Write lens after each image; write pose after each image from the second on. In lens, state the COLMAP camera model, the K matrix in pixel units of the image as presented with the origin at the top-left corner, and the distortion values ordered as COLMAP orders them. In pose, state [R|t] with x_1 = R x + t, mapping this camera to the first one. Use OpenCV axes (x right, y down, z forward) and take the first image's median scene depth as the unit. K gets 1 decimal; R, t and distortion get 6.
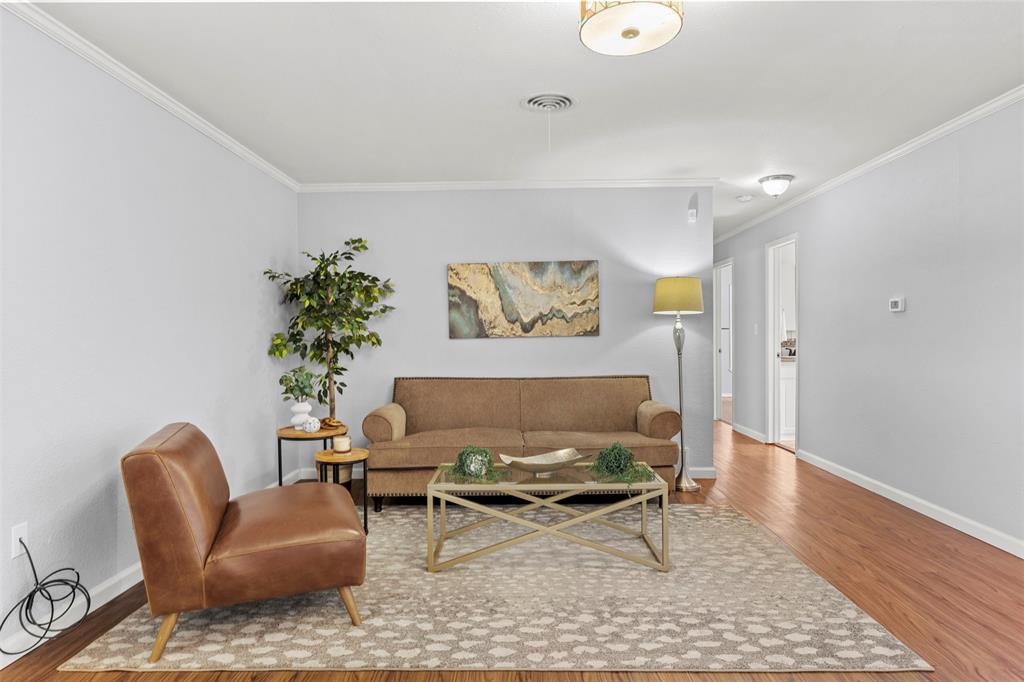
lens RADIAL K [[590.2, 0, 511.8], [0, 590.2, 339.5], [0, 0, 1]] dist [-0.003796, 0.001643]
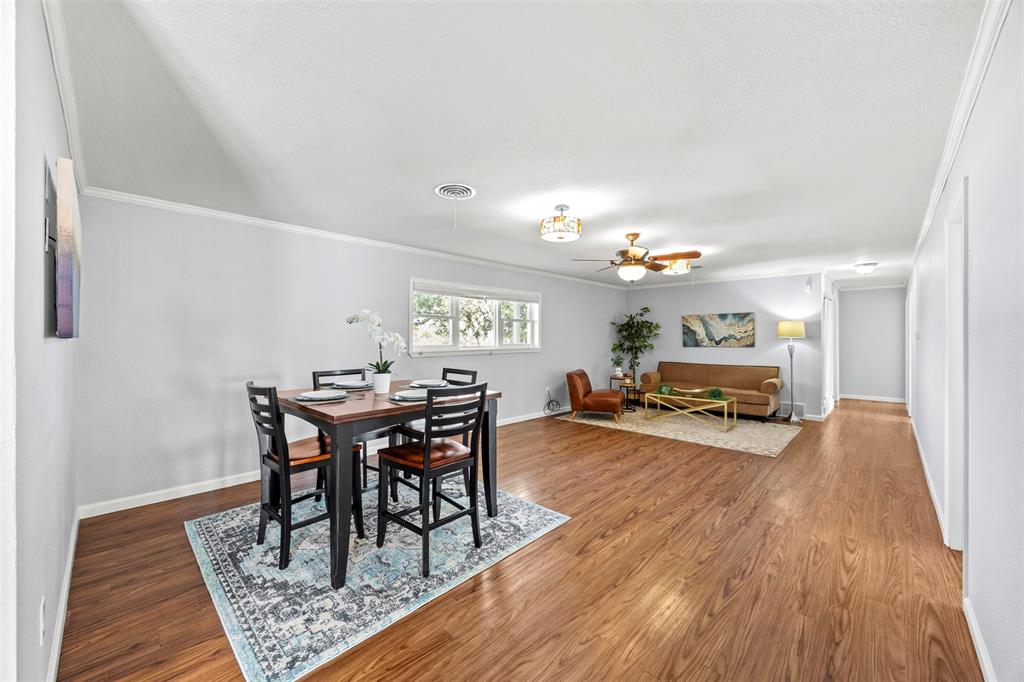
lens RADIAL K [[390.8, 0, 508.9], [0, 390.8, 337.0], [0, 0, 1]] dist [-0.005888, 0.000554]
pose [[0.728006, 0.007135, -0.685533, 0.611616], [-0.011751, 0.999929, -0.002072, -0.039027], [0.685470, 0.009565, 0.728038, -0.848809]]
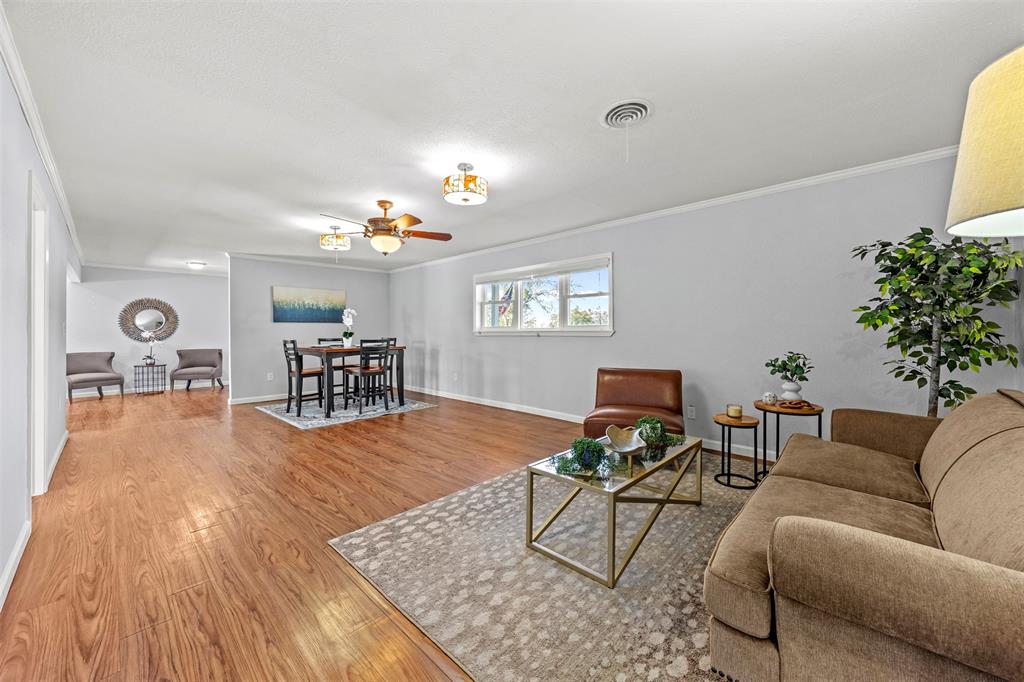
lens RADIAL K [[390.8, 0, 510.3], [0, 390.8, 334.5], [0, 0, 1]] dist [-0.005888, 0.000554]
pose [[-0.683786, 0.016896, -0.729487, 0.627761], [0.003469, 0.999796, 0.019905, -0.009814], [0.729674, 0.011080, -0.683705, 1.141988]]
